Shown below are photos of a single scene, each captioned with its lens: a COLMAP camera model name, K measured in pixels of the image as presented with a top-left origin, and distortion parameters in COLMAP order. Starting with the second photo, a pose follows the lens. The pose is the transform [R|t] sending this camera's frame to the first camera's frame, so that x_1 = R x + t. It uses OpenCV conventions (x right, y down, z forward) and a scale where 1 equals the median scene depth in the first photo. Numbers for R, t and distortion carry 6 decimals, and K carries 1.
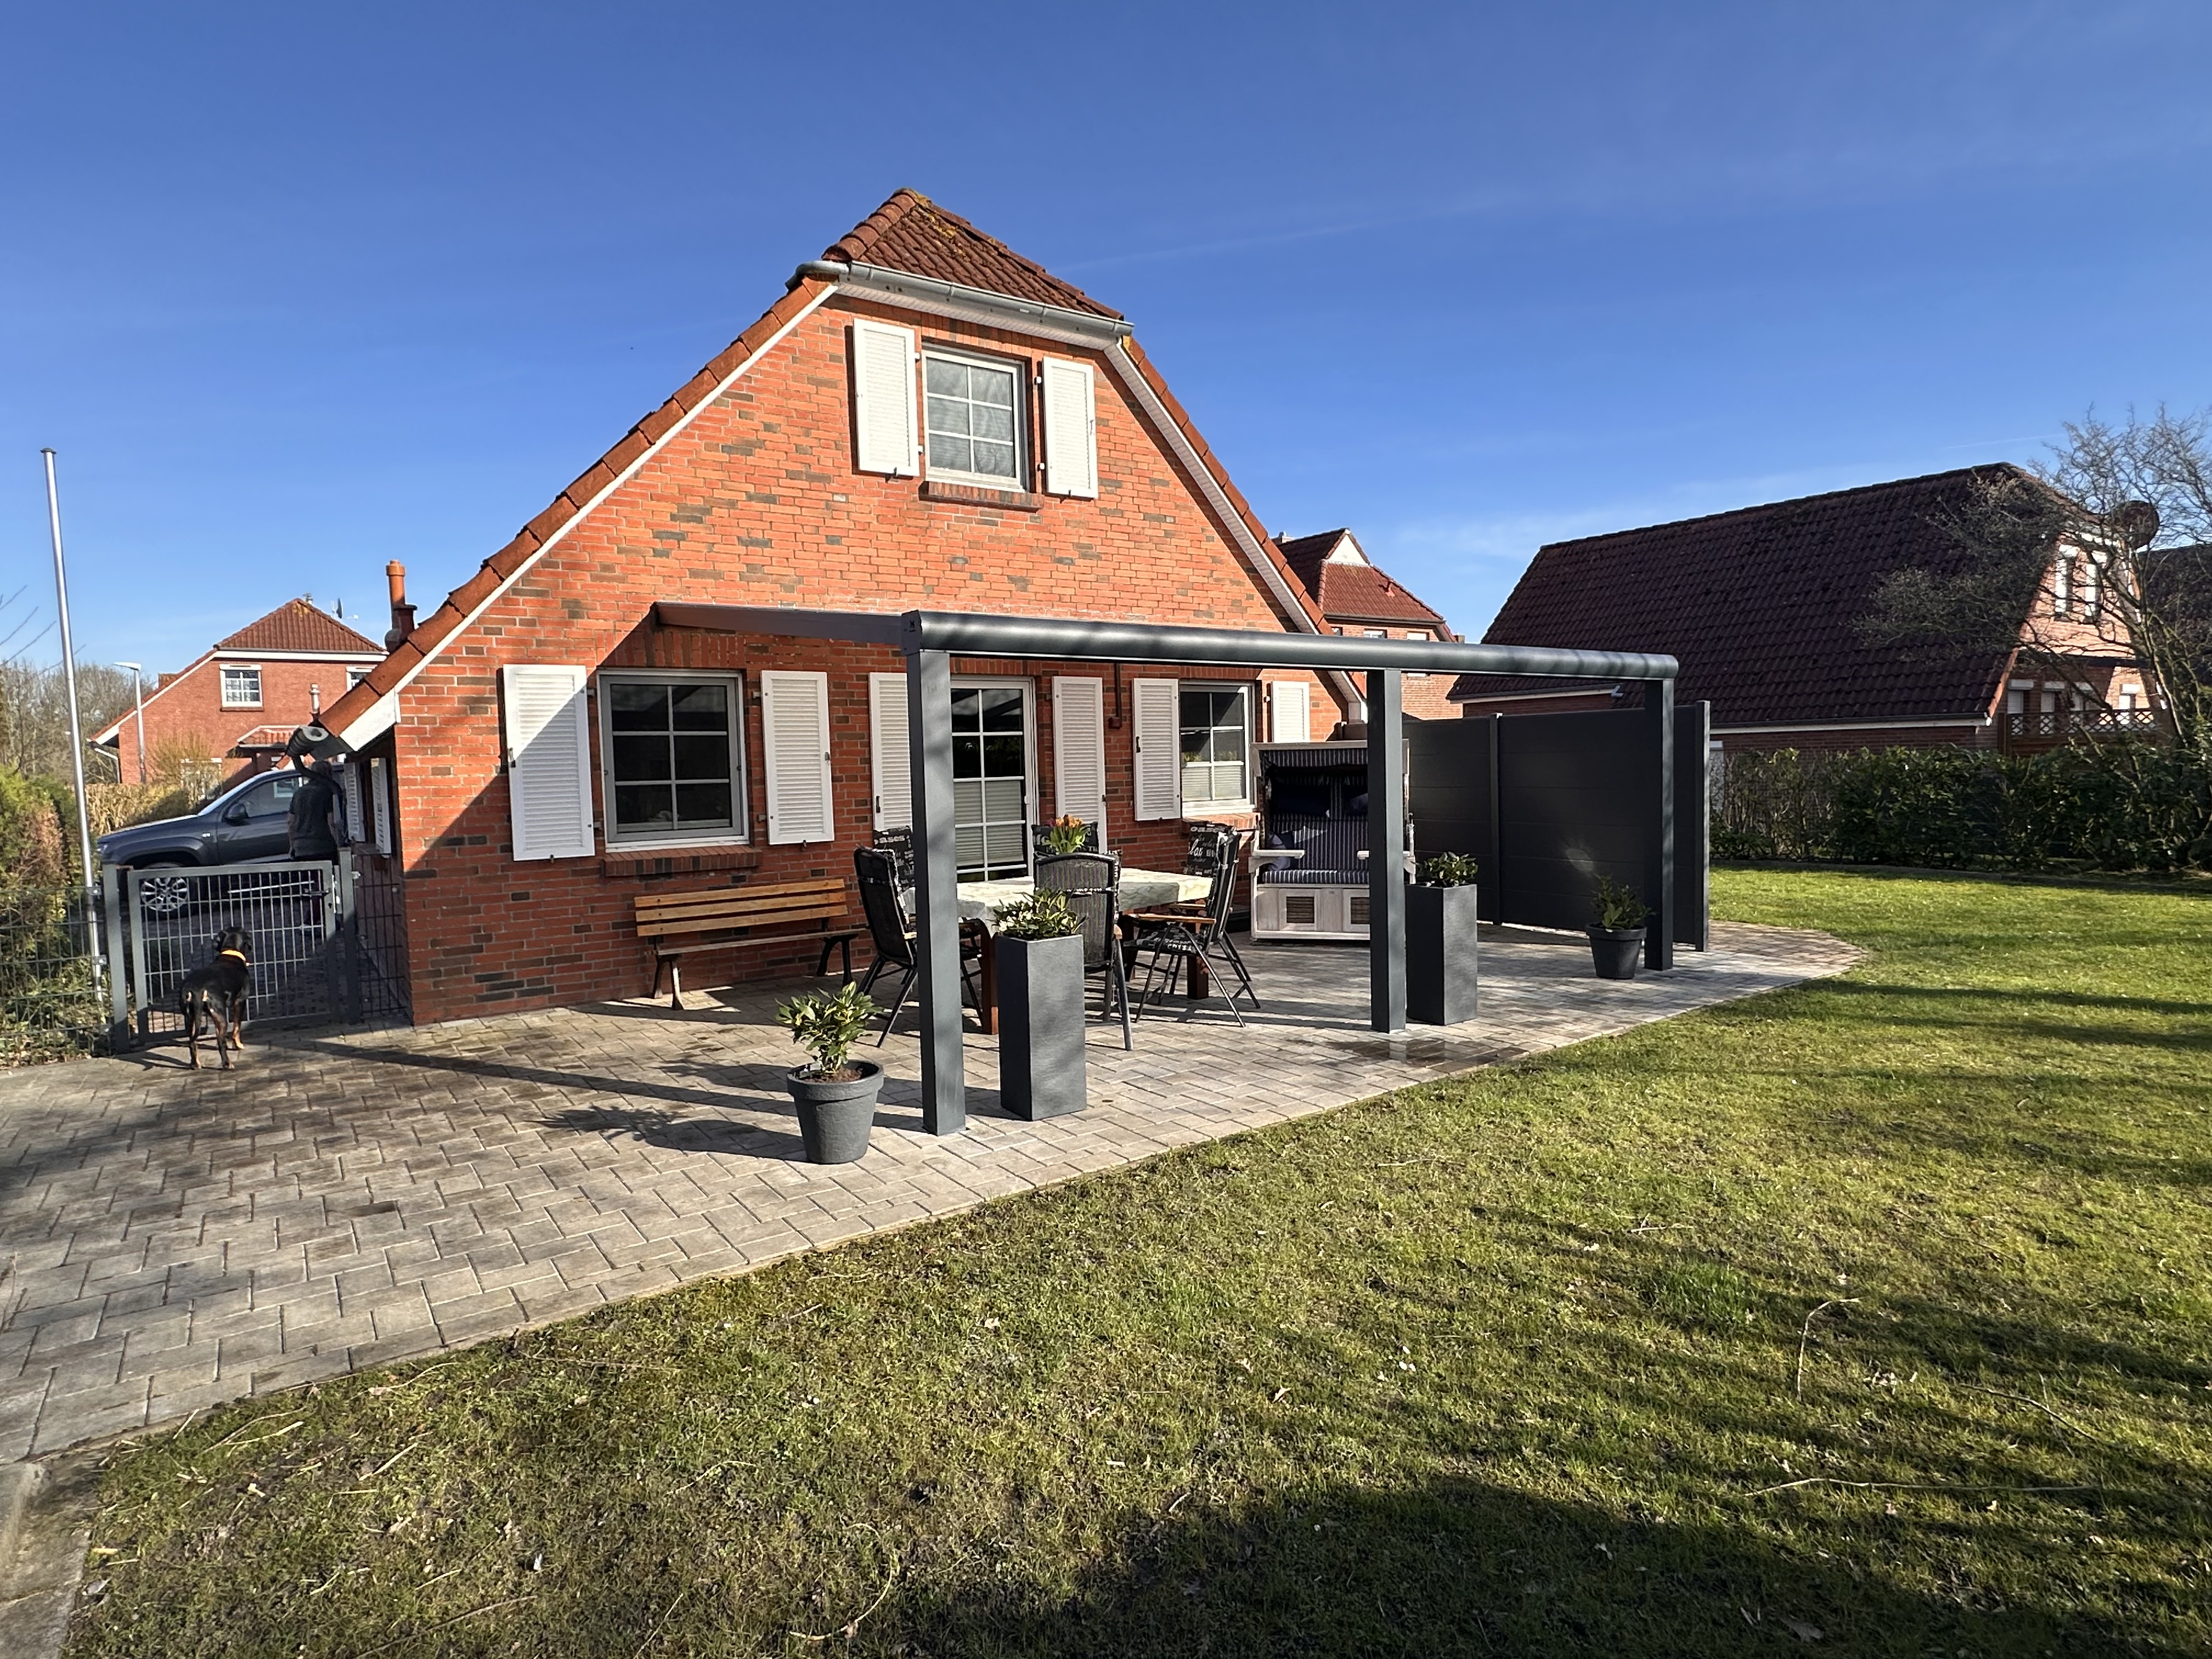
lens RADIAL K [[1200.0, 0, 1112.8], [0, 1200.0, 842.0], [0, 0, 1]] dist [-0.025731, 0.000499]
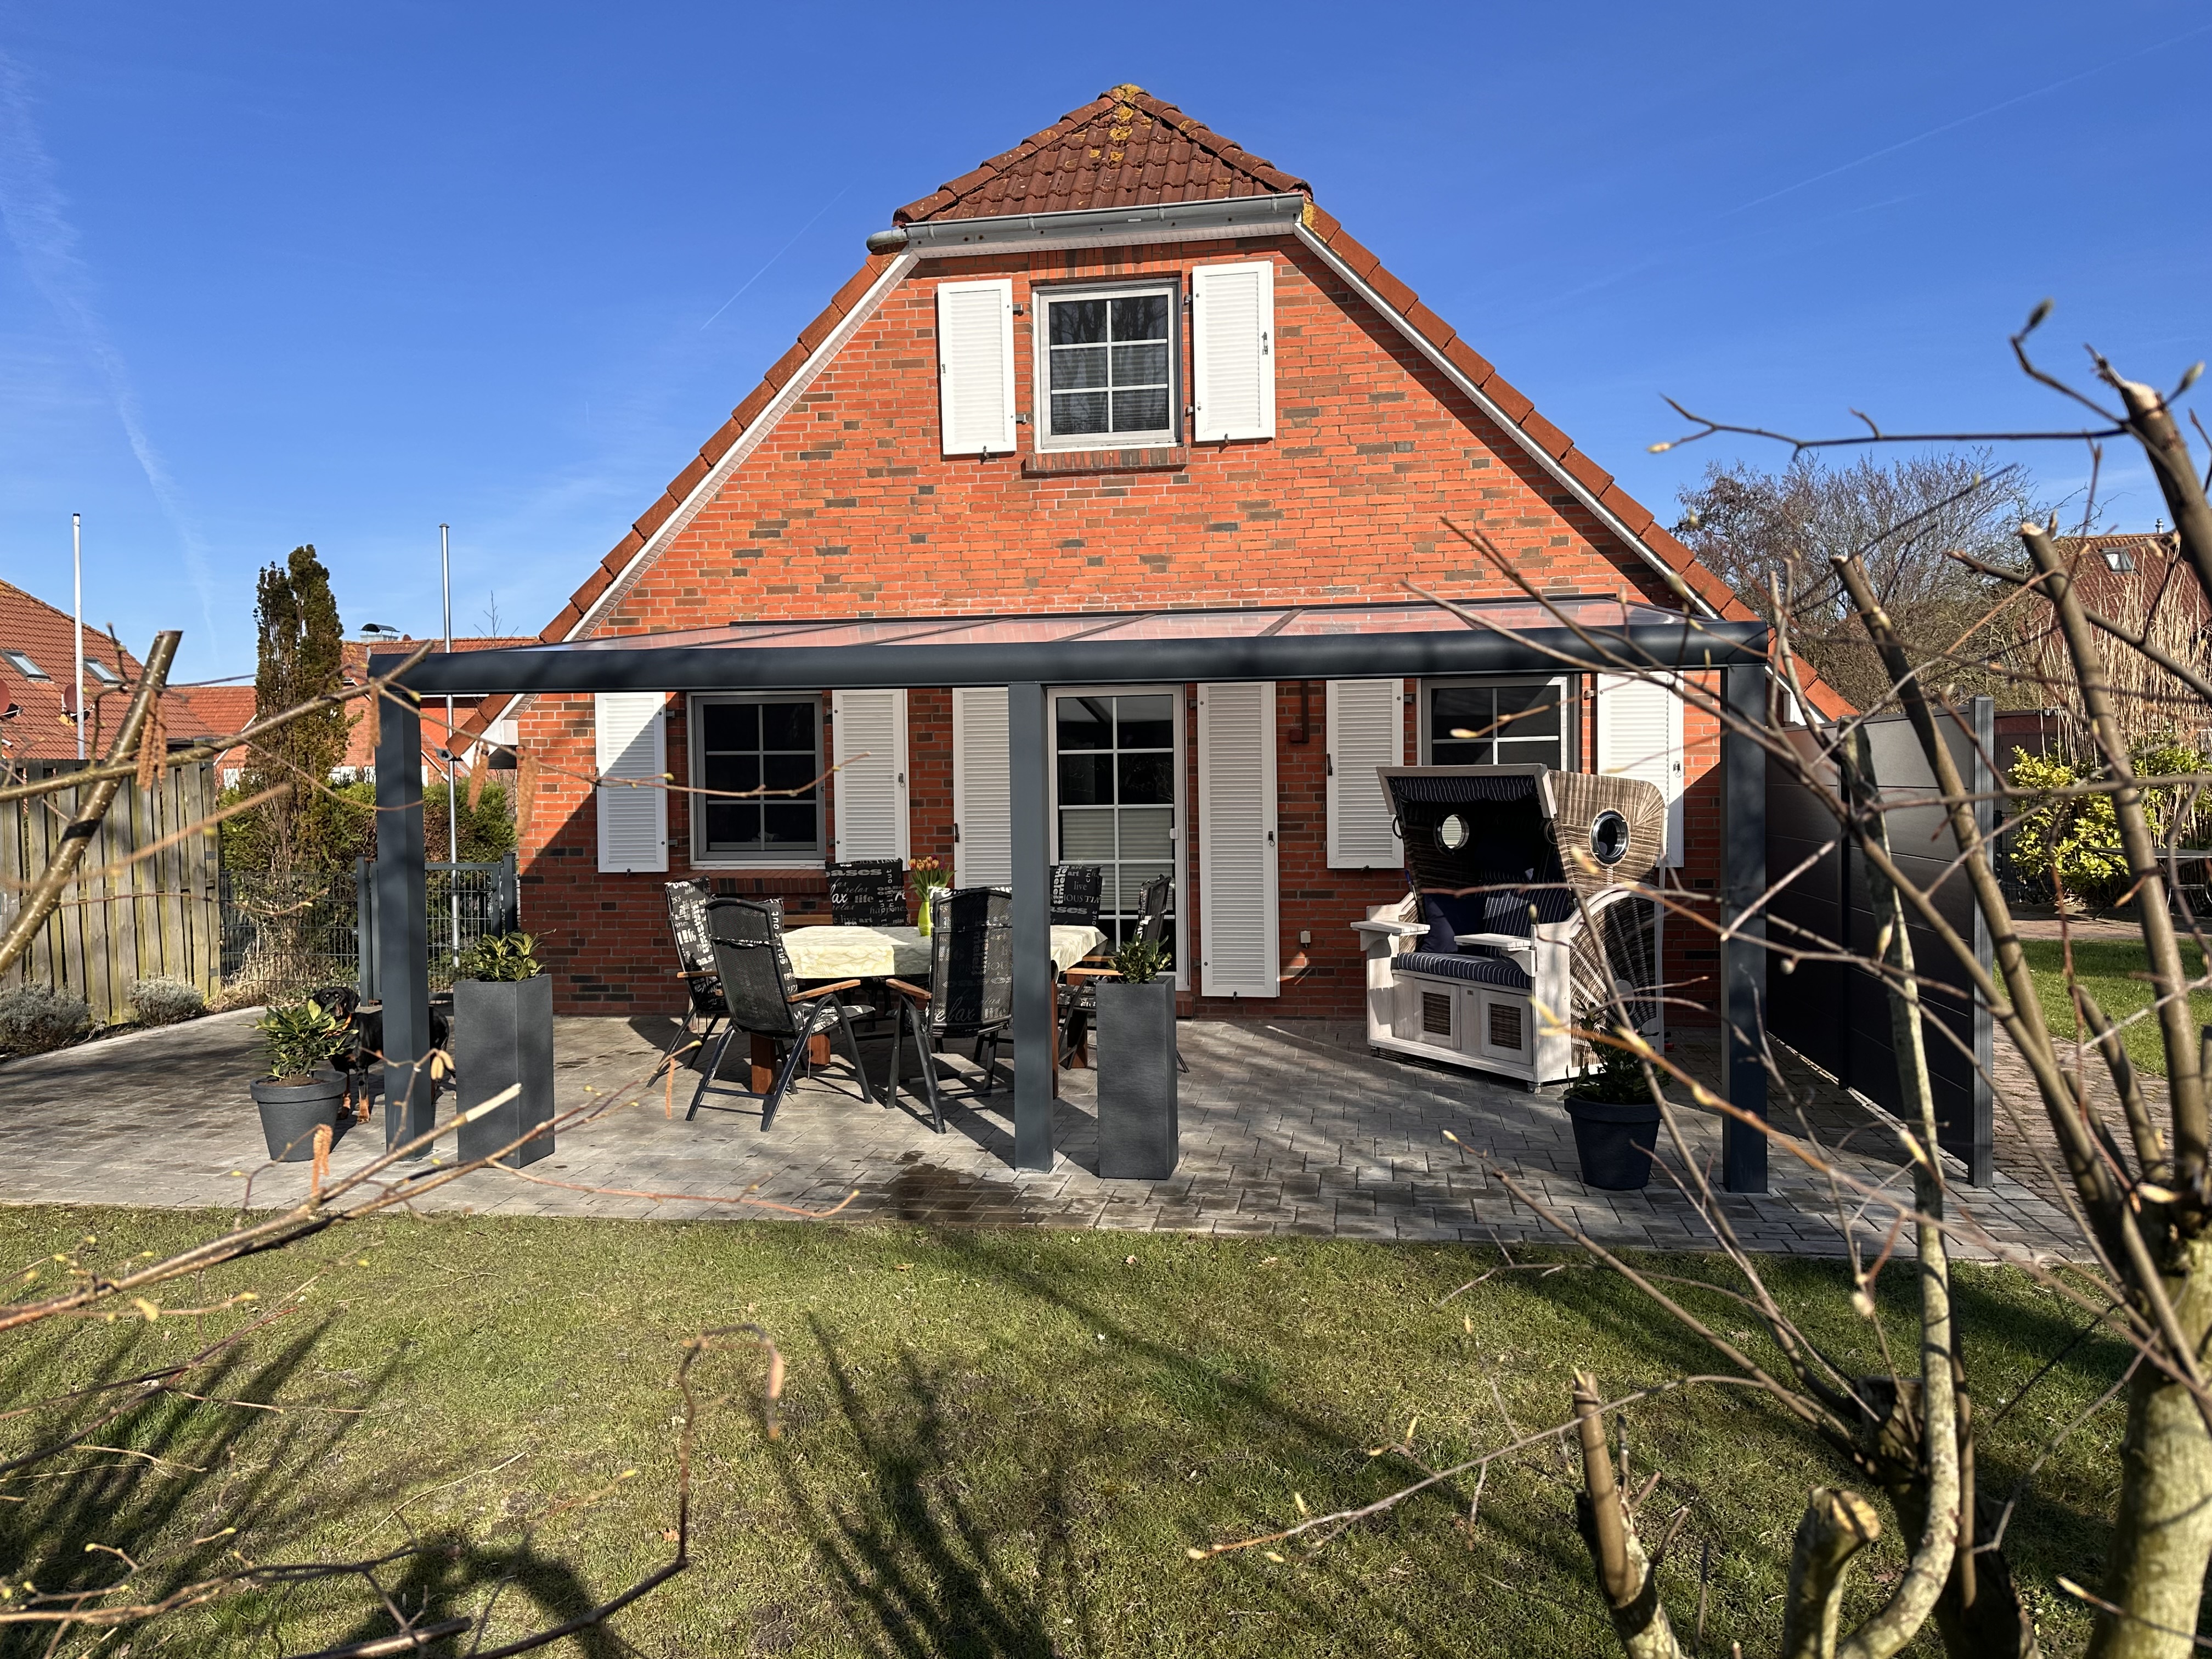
lens RADIAL K [[1608.2, 0, 1117.3], [0, 1608.2, 833.7], [0, 0, 1]] dist [0.085729, -0.010487]
pose [[0.708478, 0.039385, -0.704633, 0.722905], [-0.052766, 0.998603, 0.002763, -0.040497], [0.703758, 0.035223, 0.709567, 0.245310]]
